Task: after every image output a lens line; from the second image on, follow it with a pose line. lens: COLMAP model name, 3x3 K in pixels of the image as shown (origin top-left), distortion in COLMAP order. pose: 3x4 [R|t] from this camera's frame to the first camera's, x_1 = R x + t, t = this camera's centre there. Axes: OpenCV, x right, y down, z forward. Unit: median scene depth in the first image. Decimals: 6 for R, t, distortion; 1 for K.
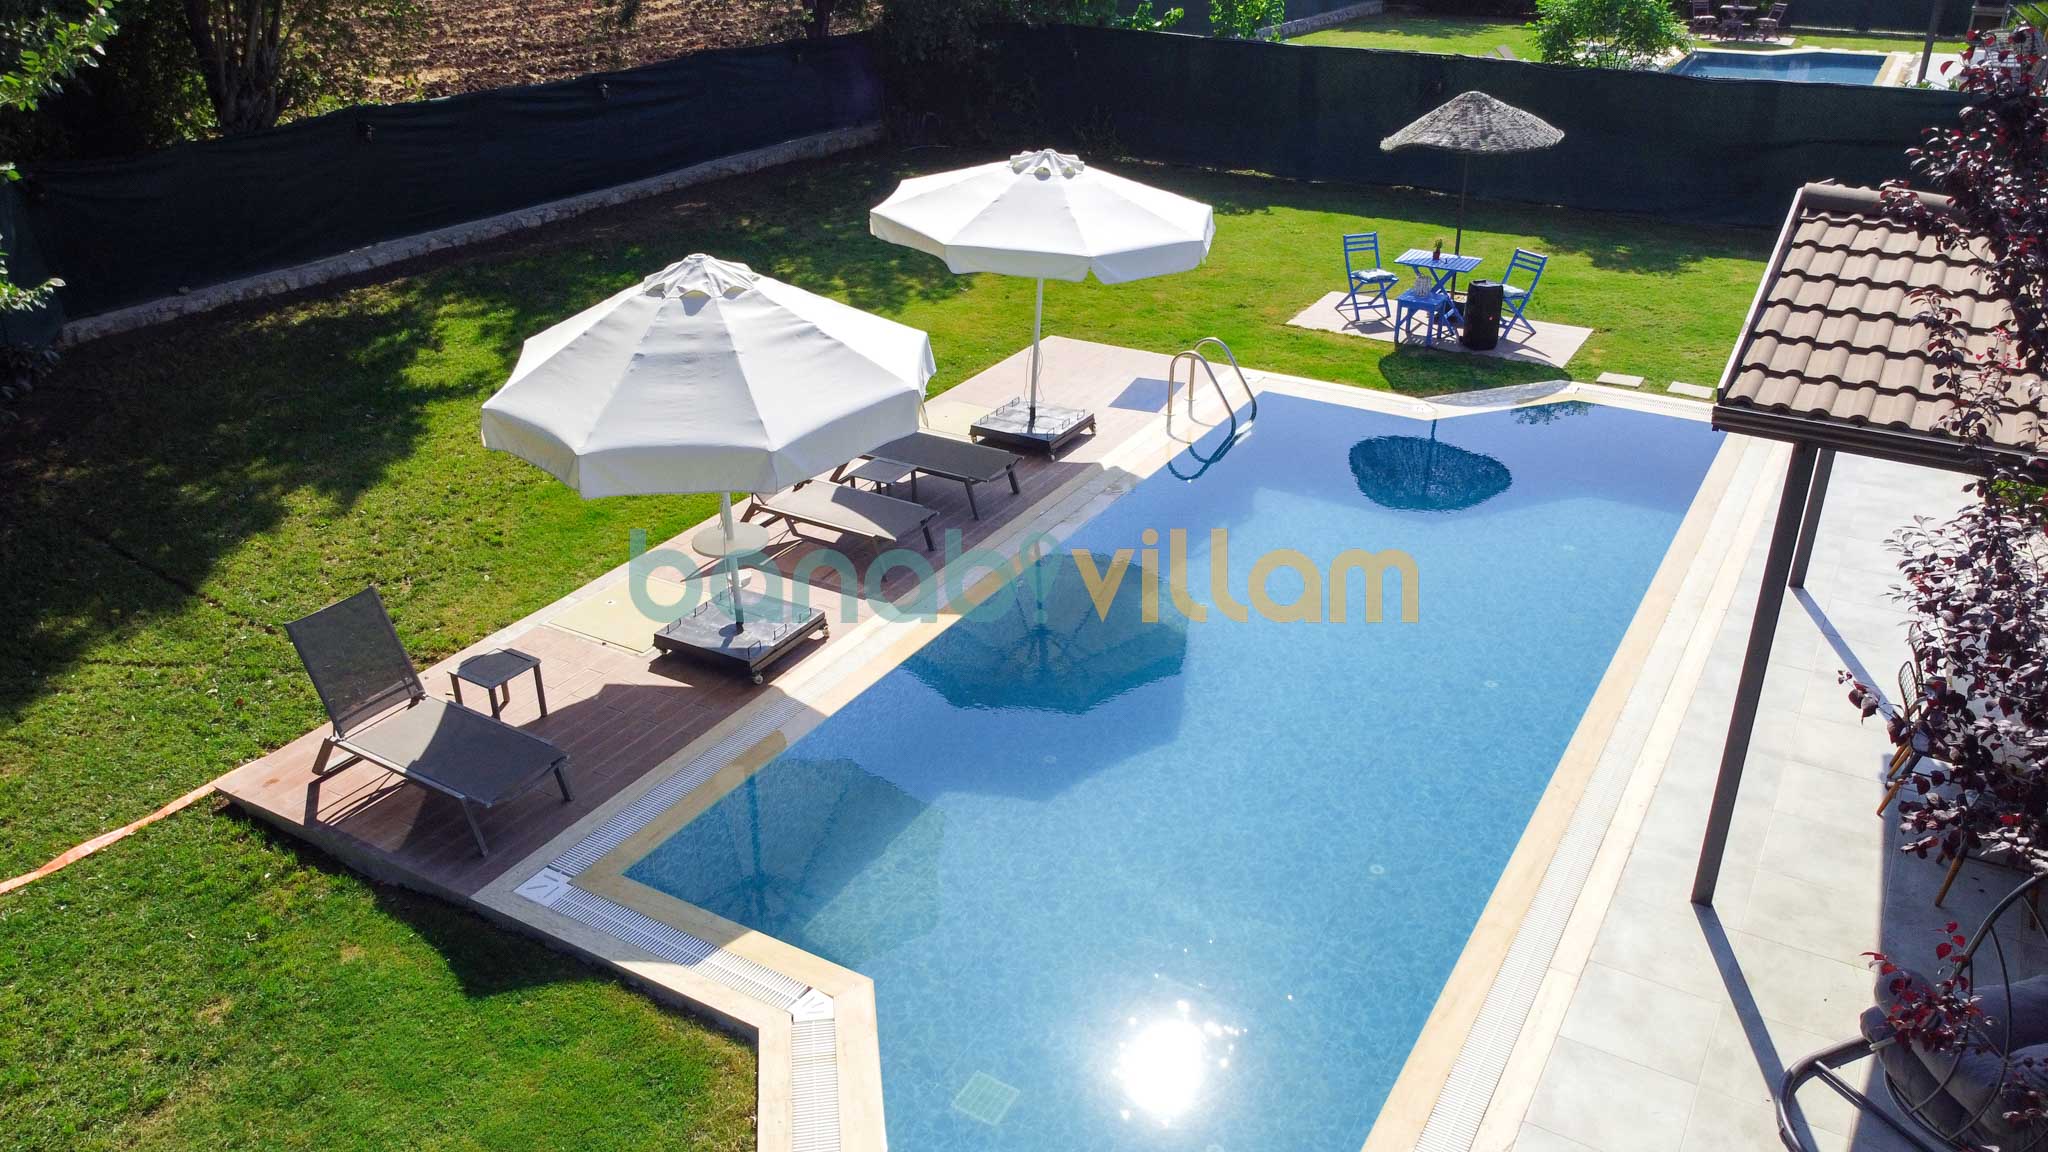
lens RADIAL K [[1555.5, 0, 1011.3], [0, 1555.5, 586.4], [0, 0, 1]] dist [0.002062, -0.002246]
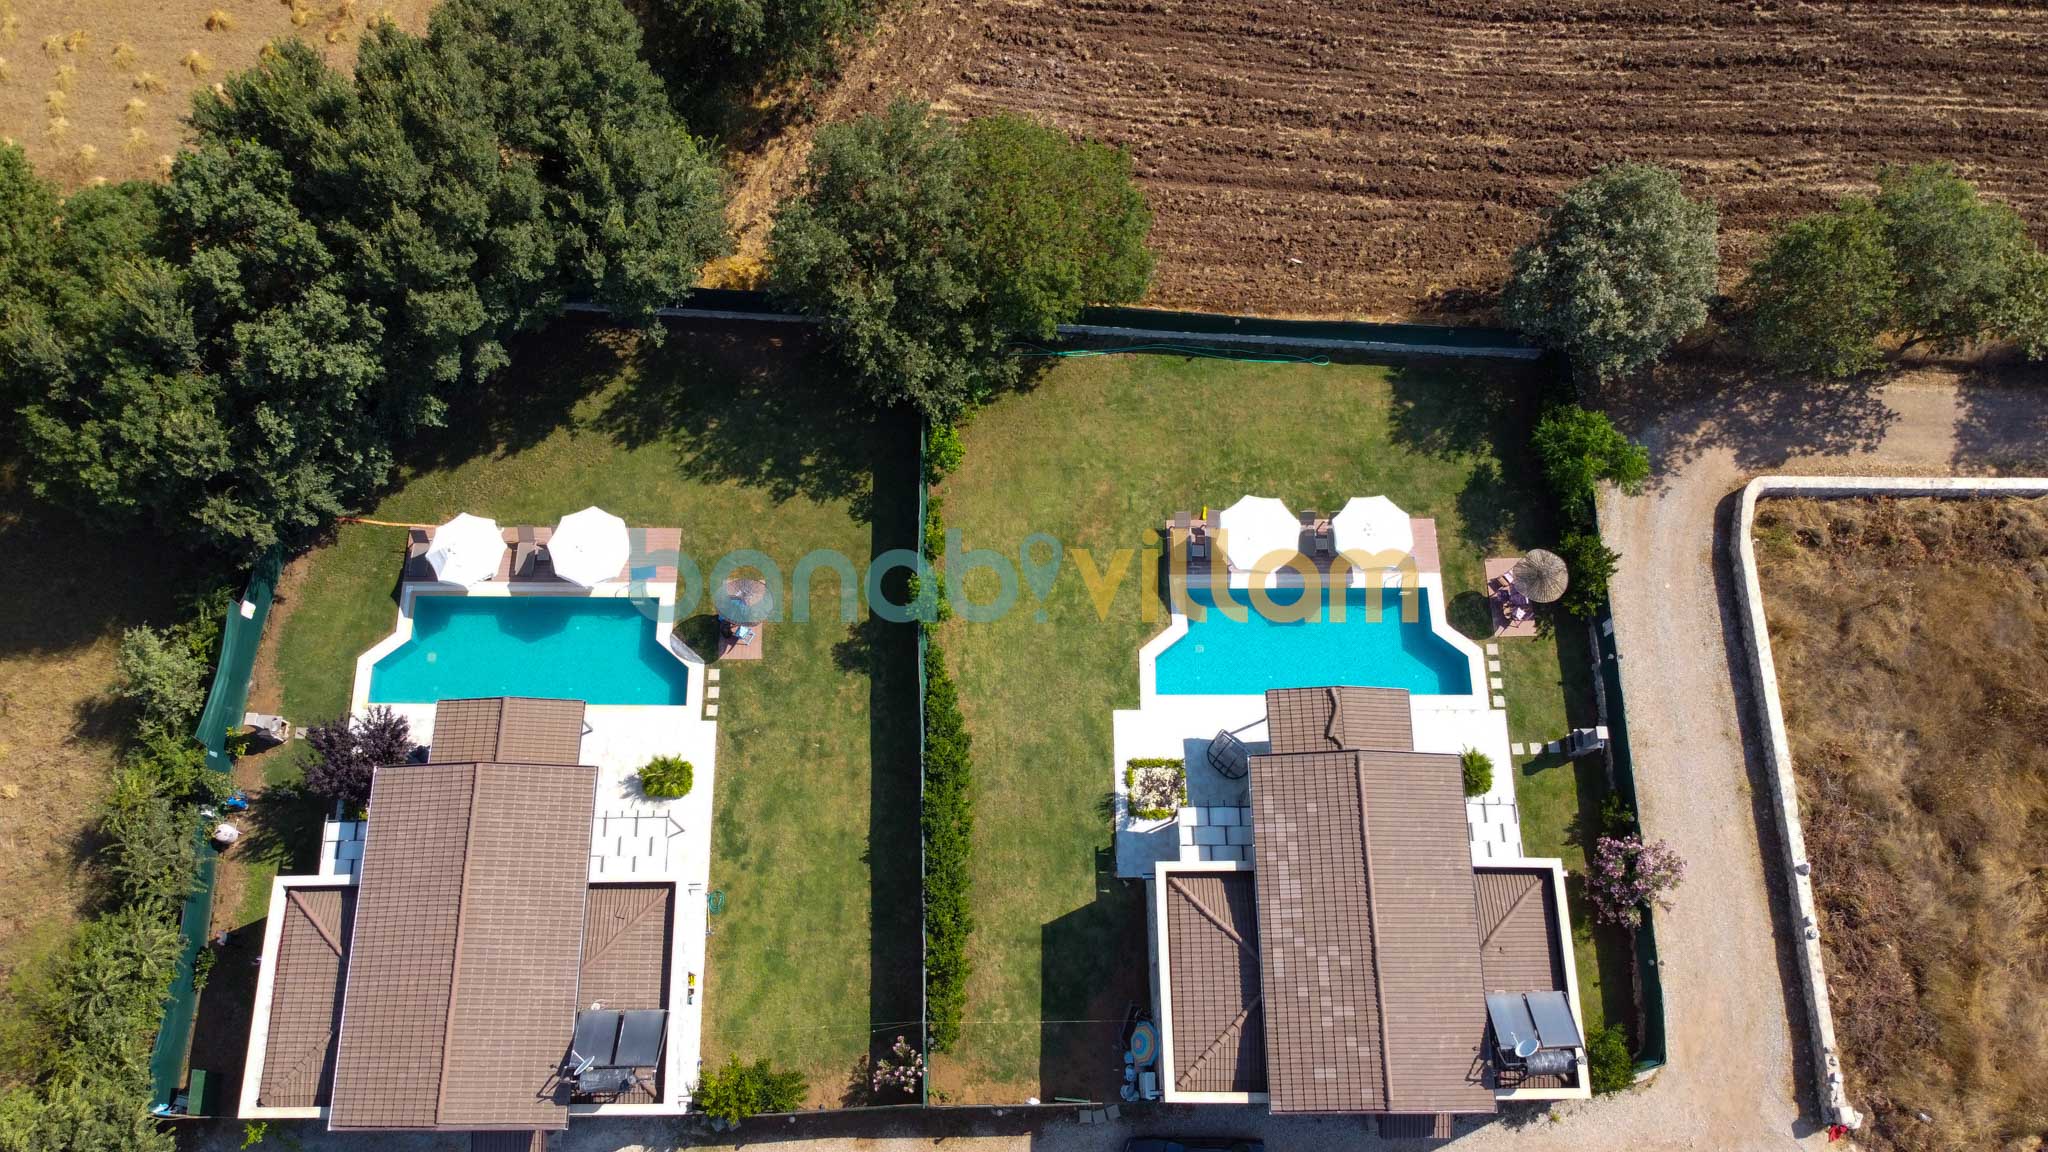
lens RADIAL K [[1555.5, 0, 1011.6], [0, 1555.5, 579.3], [0, 0, 1]] dist [0.002062, -0.002246]
pose [[0.506367, 0.819736, -0.267628, 1.980212], [-0.395479, 0.496558, 0.772675, -4.292040], [0.766283, -0.285416, 0.575629, -0.632154]]
